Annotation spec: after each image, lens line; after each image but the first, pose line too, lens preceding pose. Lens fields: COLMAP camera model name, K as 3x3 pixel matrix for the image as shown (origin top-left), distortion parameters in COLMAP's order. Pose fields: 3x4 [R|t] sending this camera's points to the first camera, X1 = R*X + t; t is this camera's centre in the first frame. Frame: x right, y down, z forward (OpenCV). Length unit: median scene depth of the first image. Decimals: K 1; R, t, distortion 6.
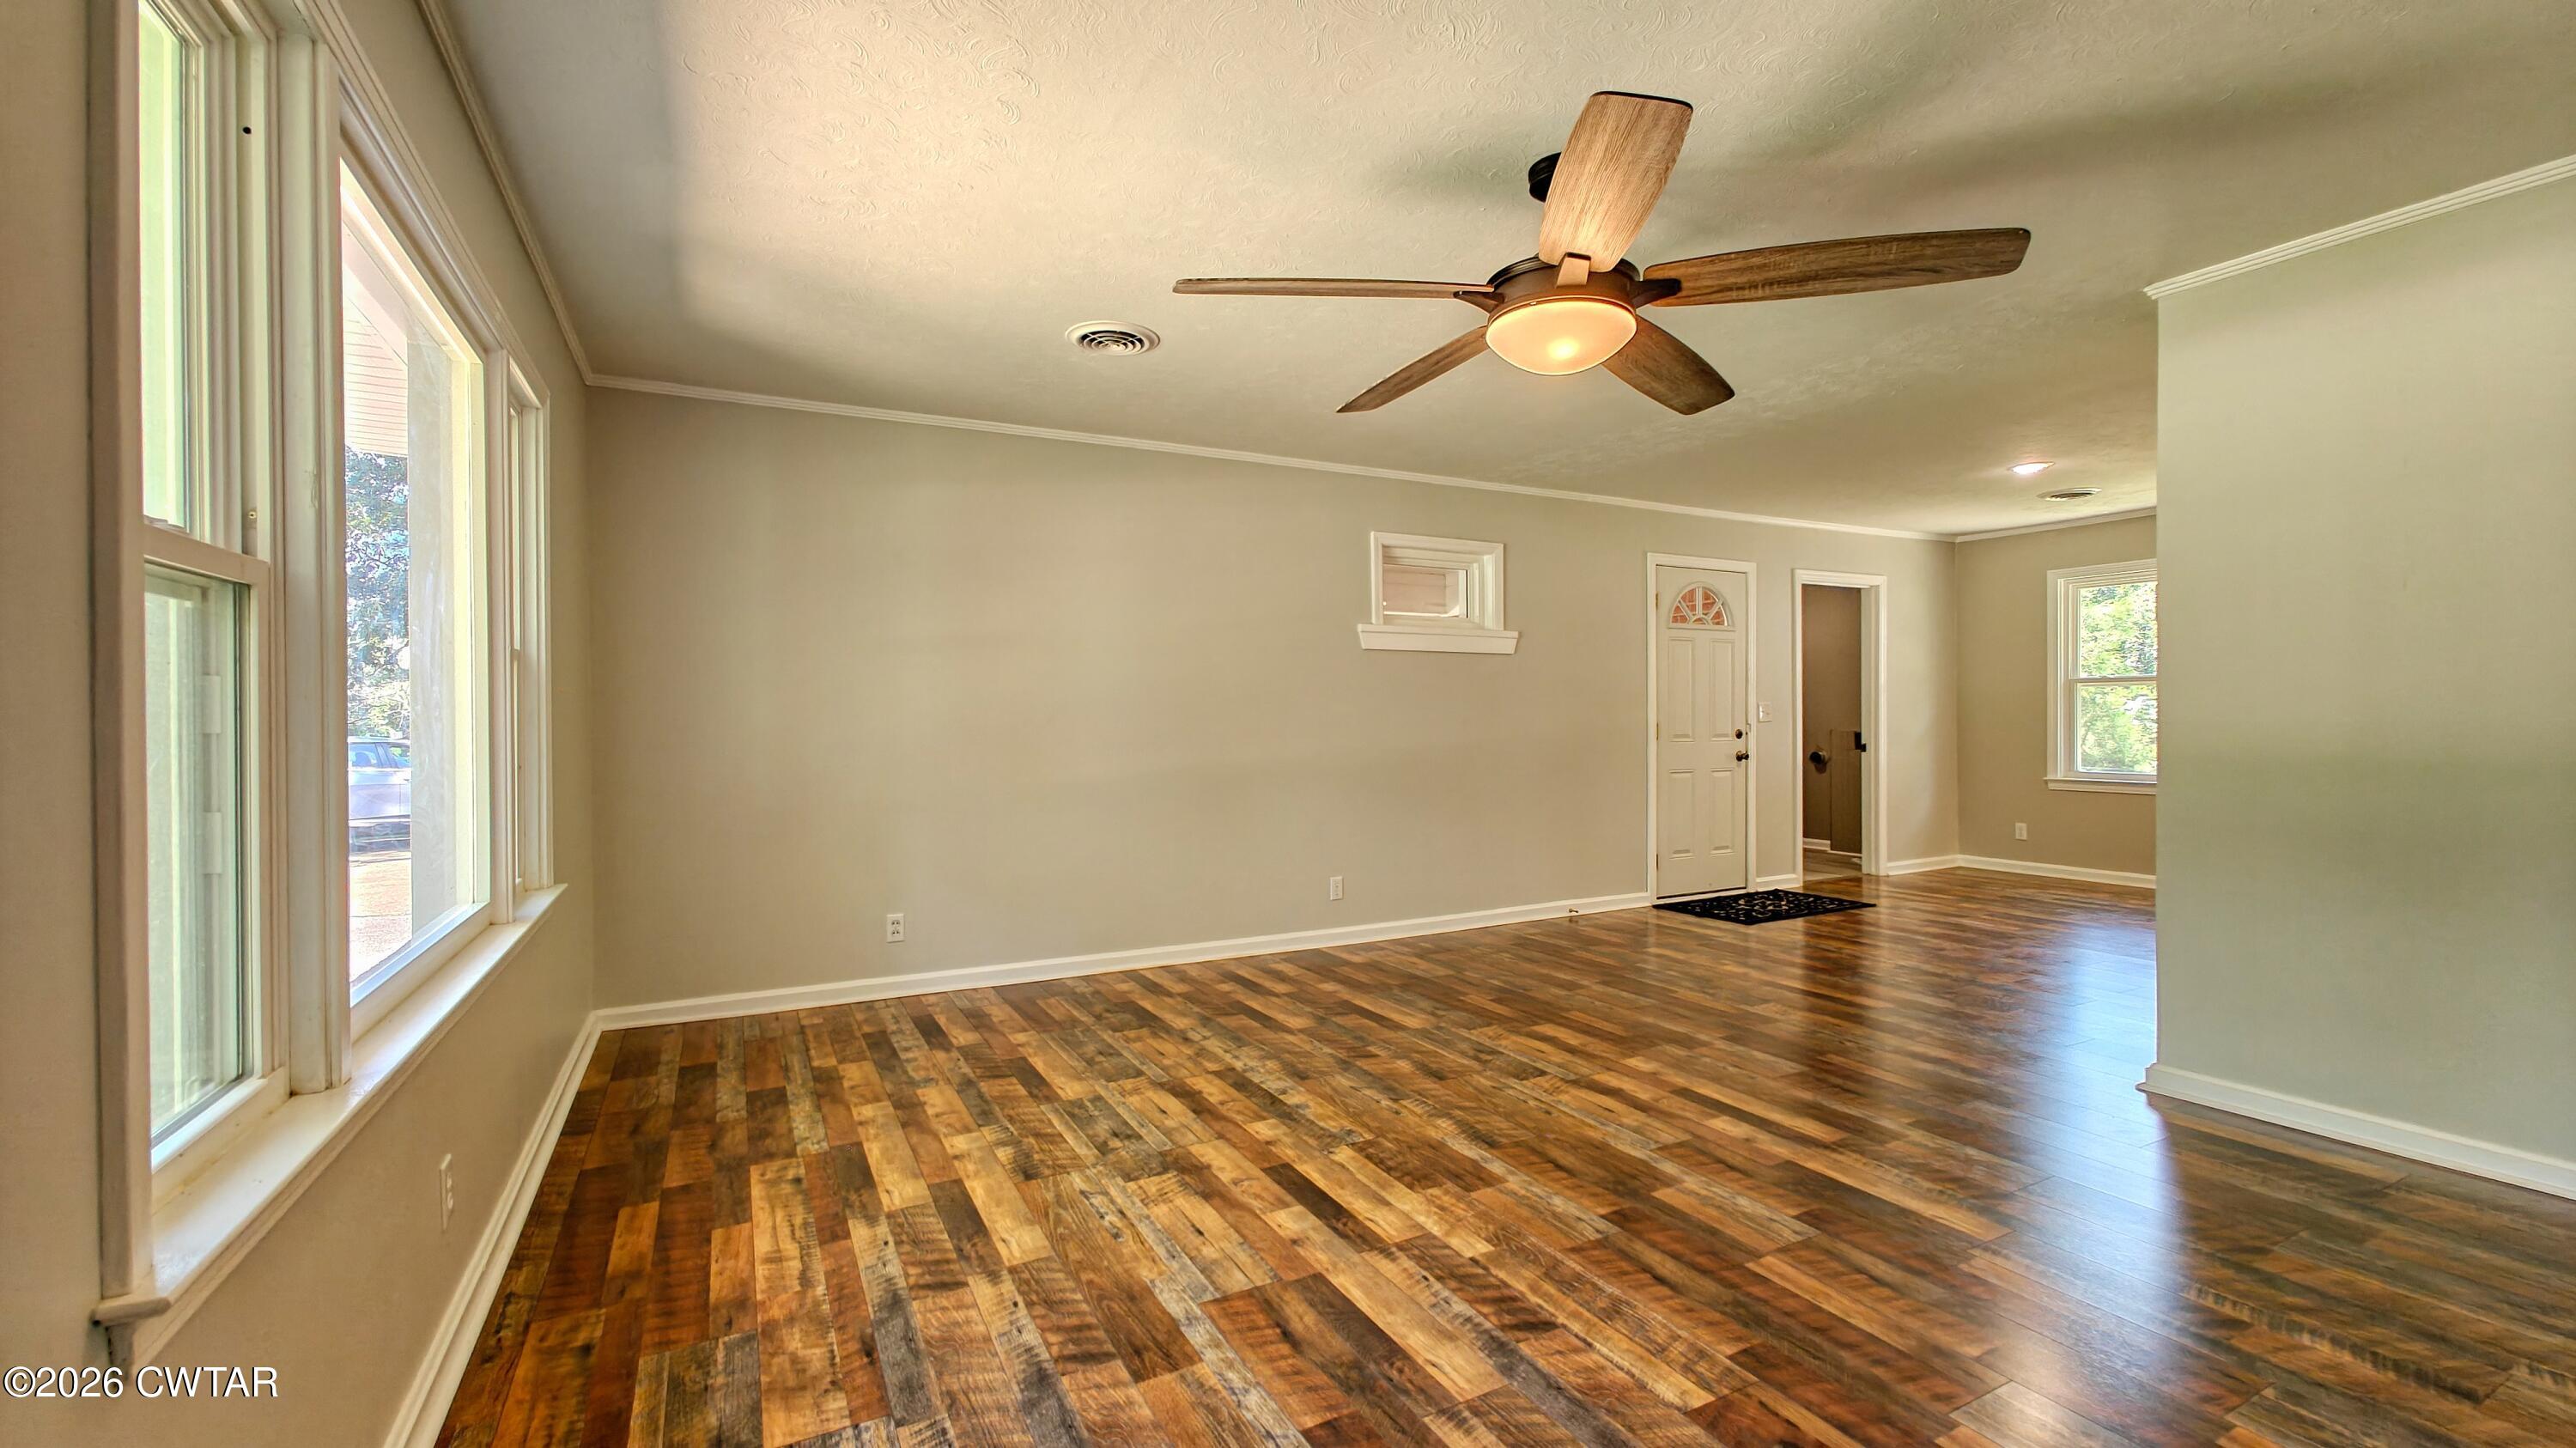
lens RADIAL K [[1063.6, 0, 1288.0], [0, 1063.6, 724.0], [0, 0, 1]] dist [0.009607, 0.000107]
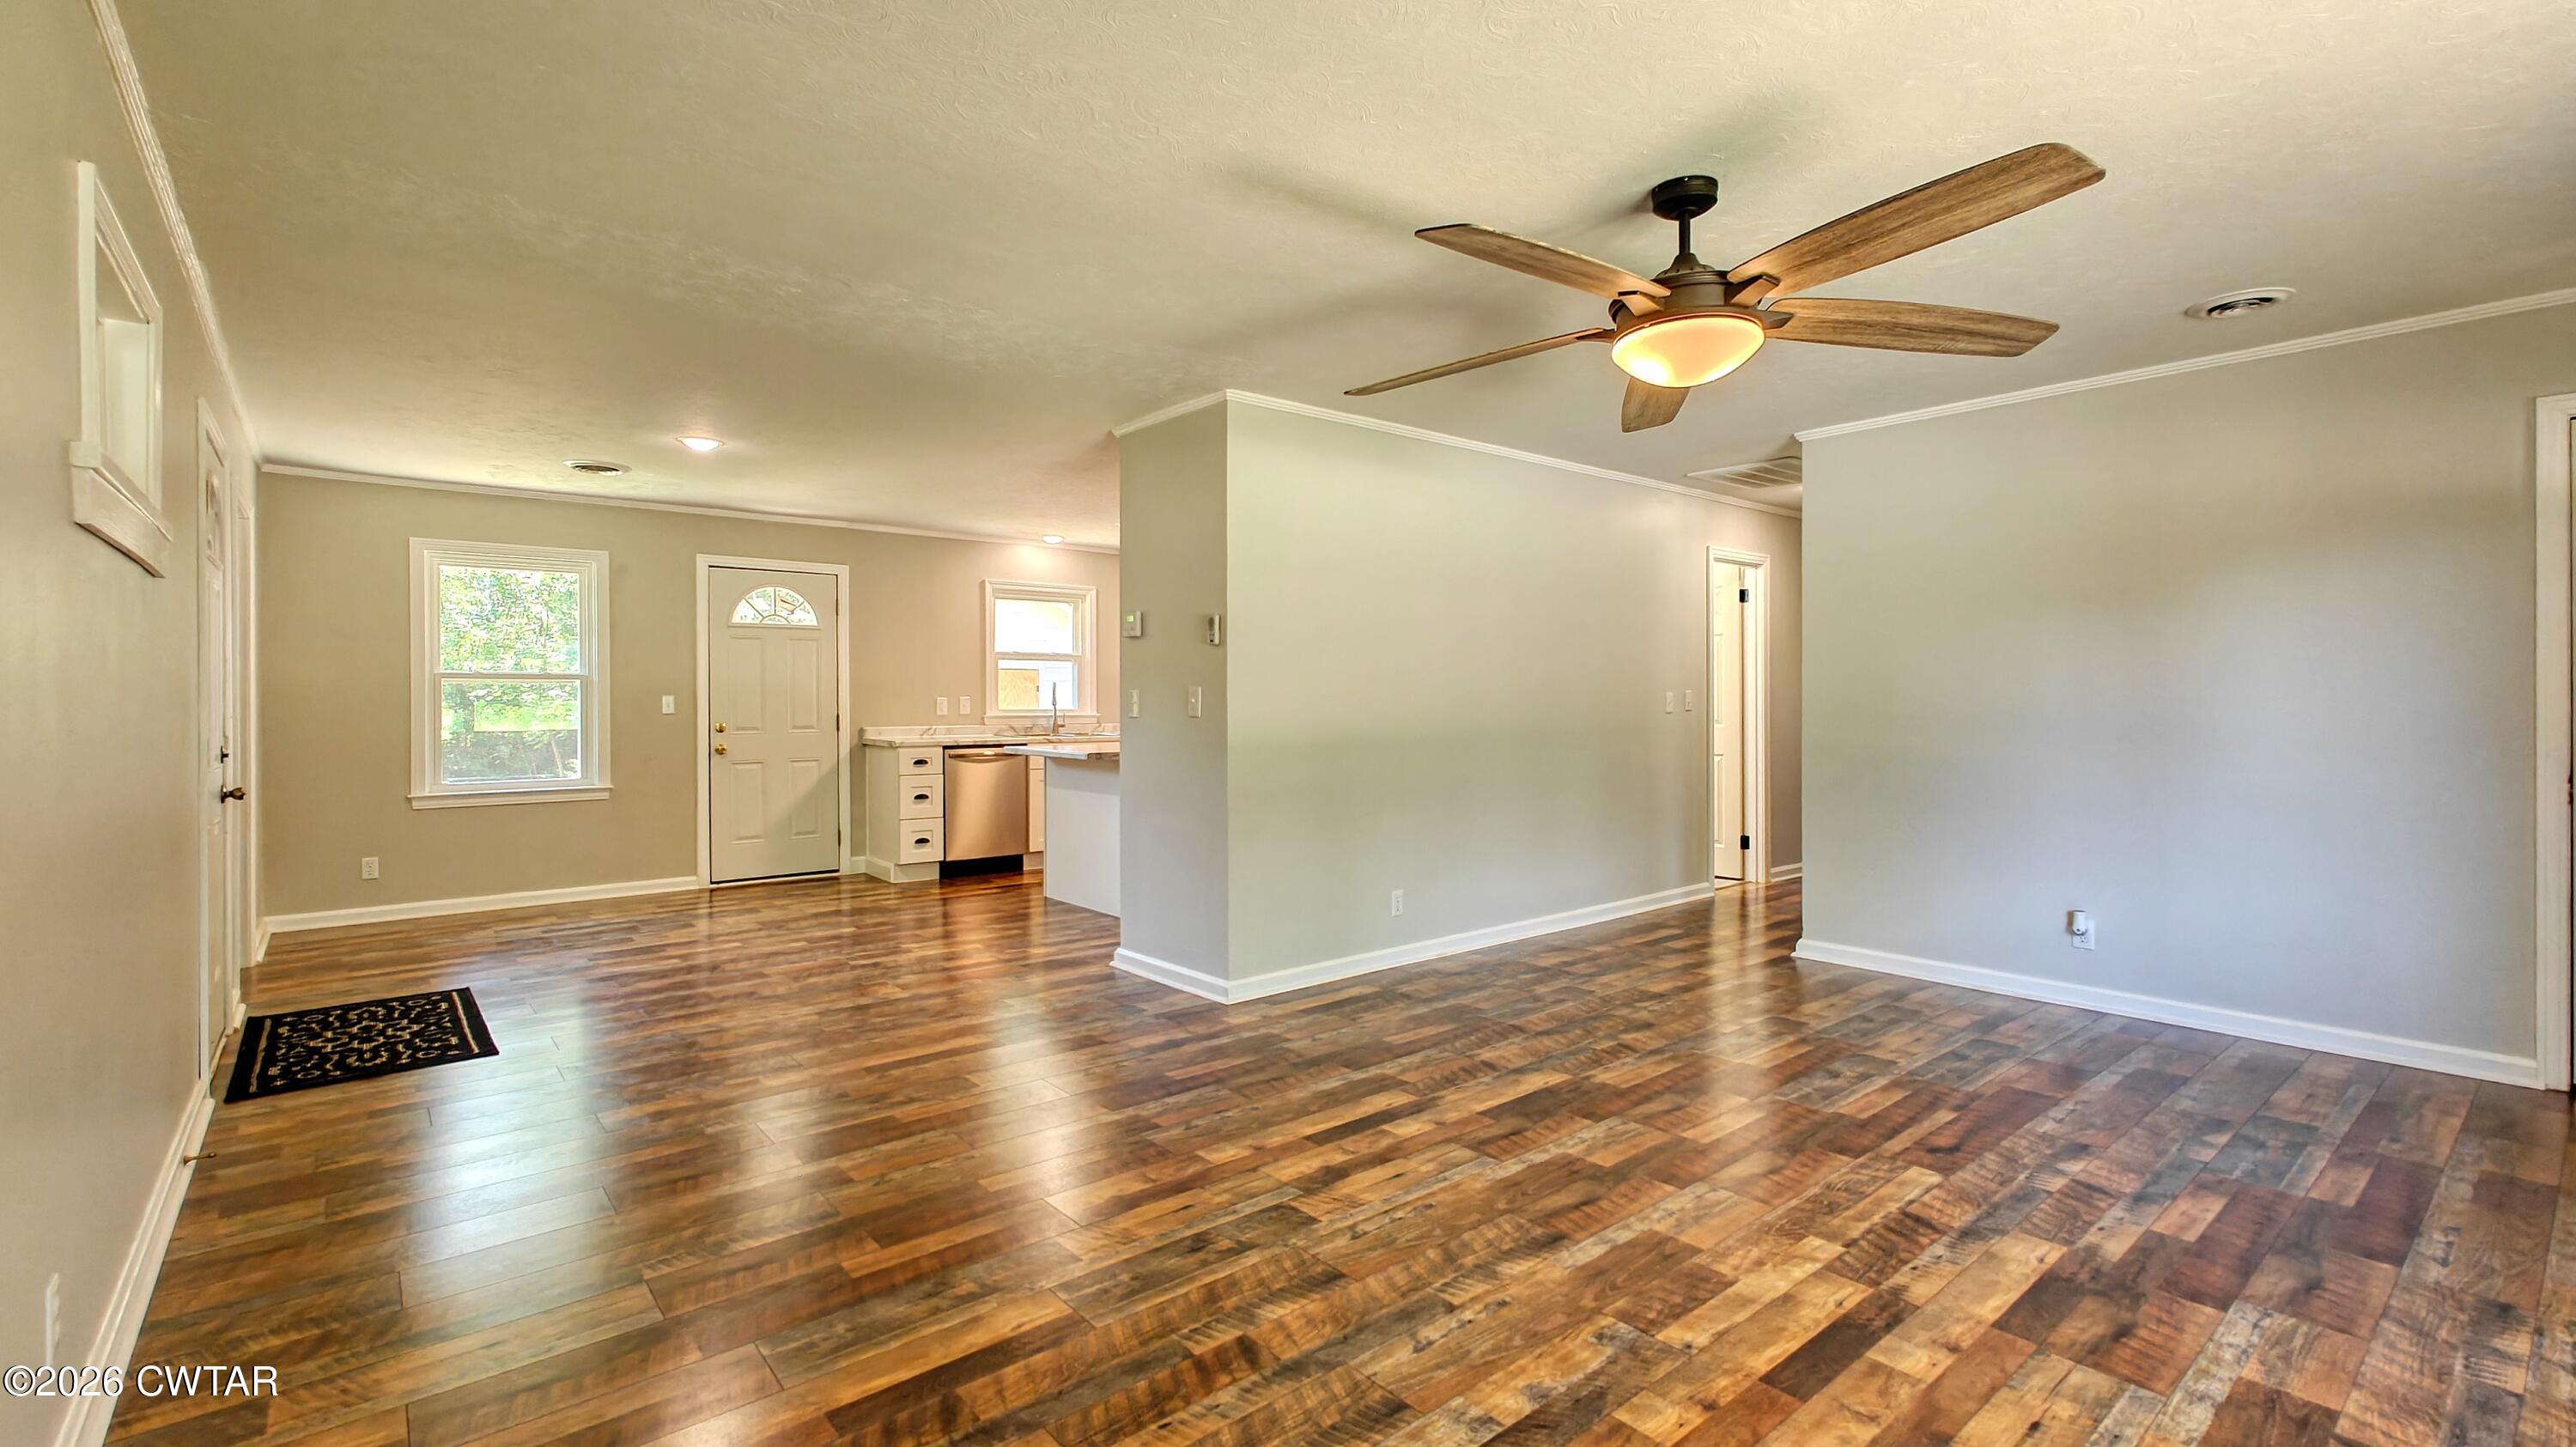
lens RADIAL K [[1097.8, 0, 1275.1], [0, 1097.8, 712.7], [0, 0, 1]] dist [0.004922, -0.000431]
pose [[-0.191869, -0.000039, 0.981420, -0.655116], [0.011018, 0.999937, 0.002194, -0.019455], [-0.981359, 0.011235, -0.191857, 1.489135]]
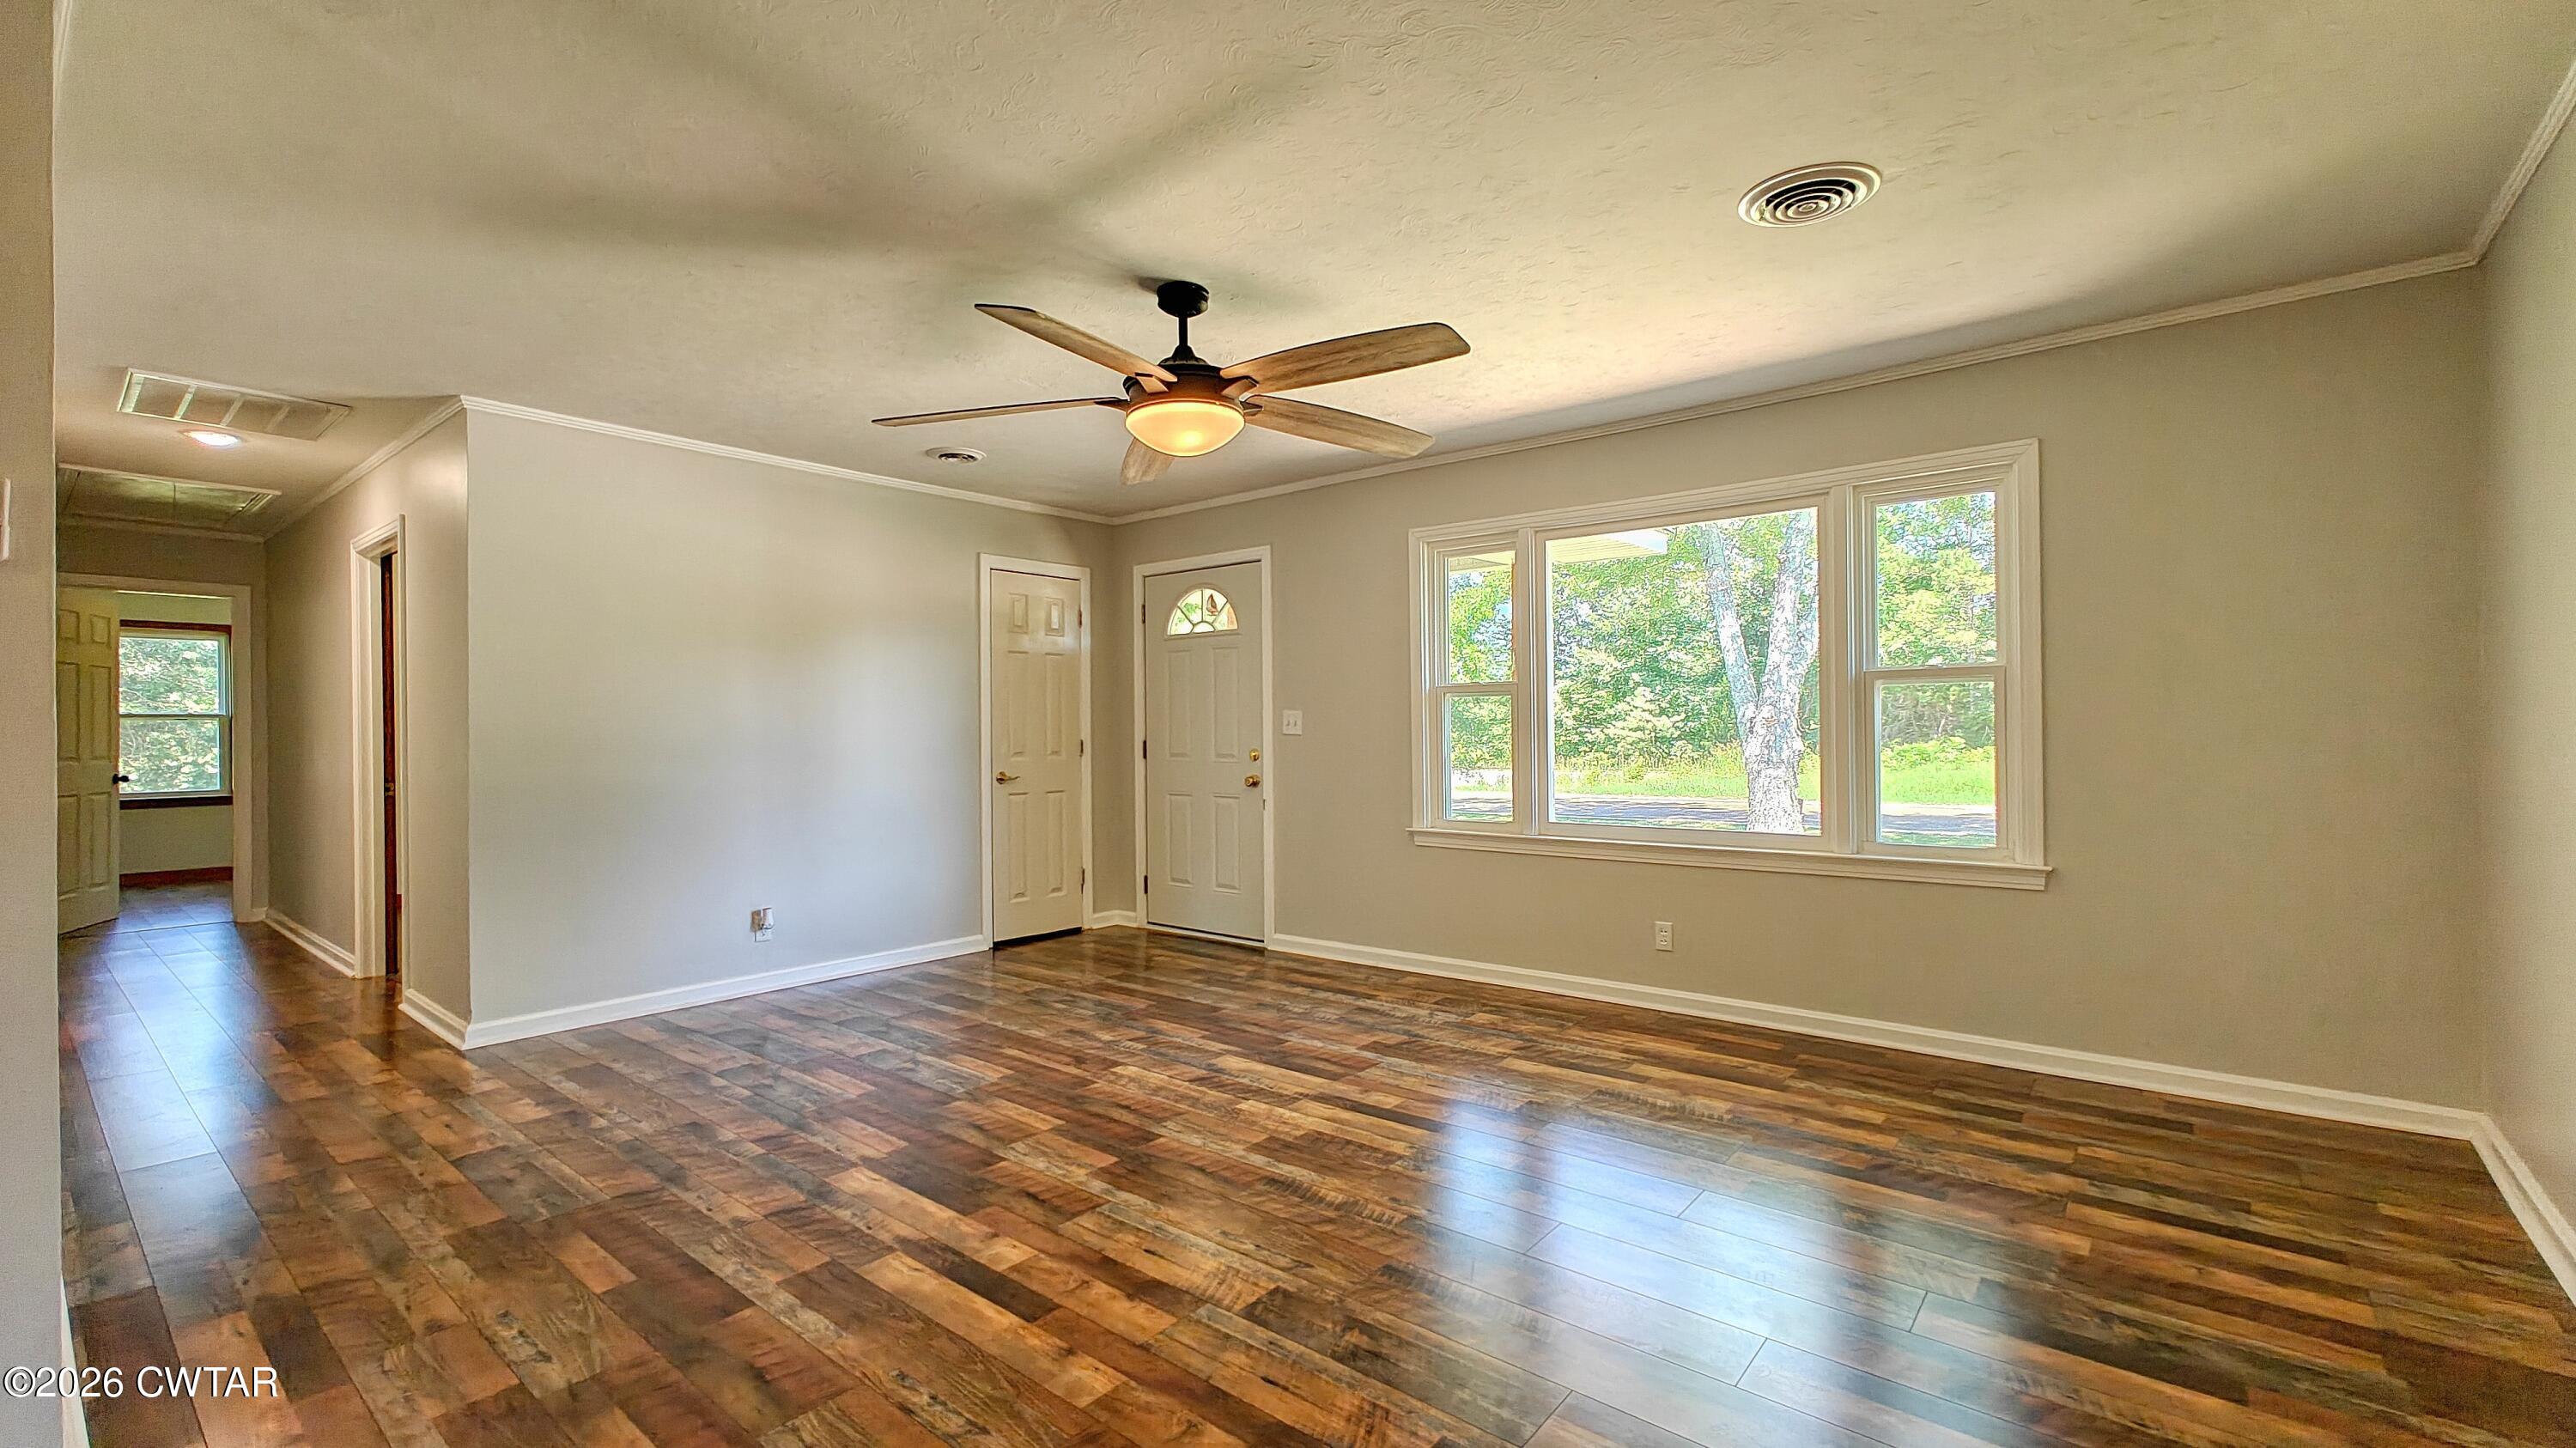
lens RADIAL K [[1097.8, 0, 1275.1], [0, 1097.8, 713.2], [0, 0, 1]] dist [0.004922, -0.000431]
pose [[-0.928325, 0.009044, -0.371660, 0.595815], [0.012148, 0.999908, -0.006009, -0.018823], [0.371571, -0.010094, -0.928350, 2.076666]]
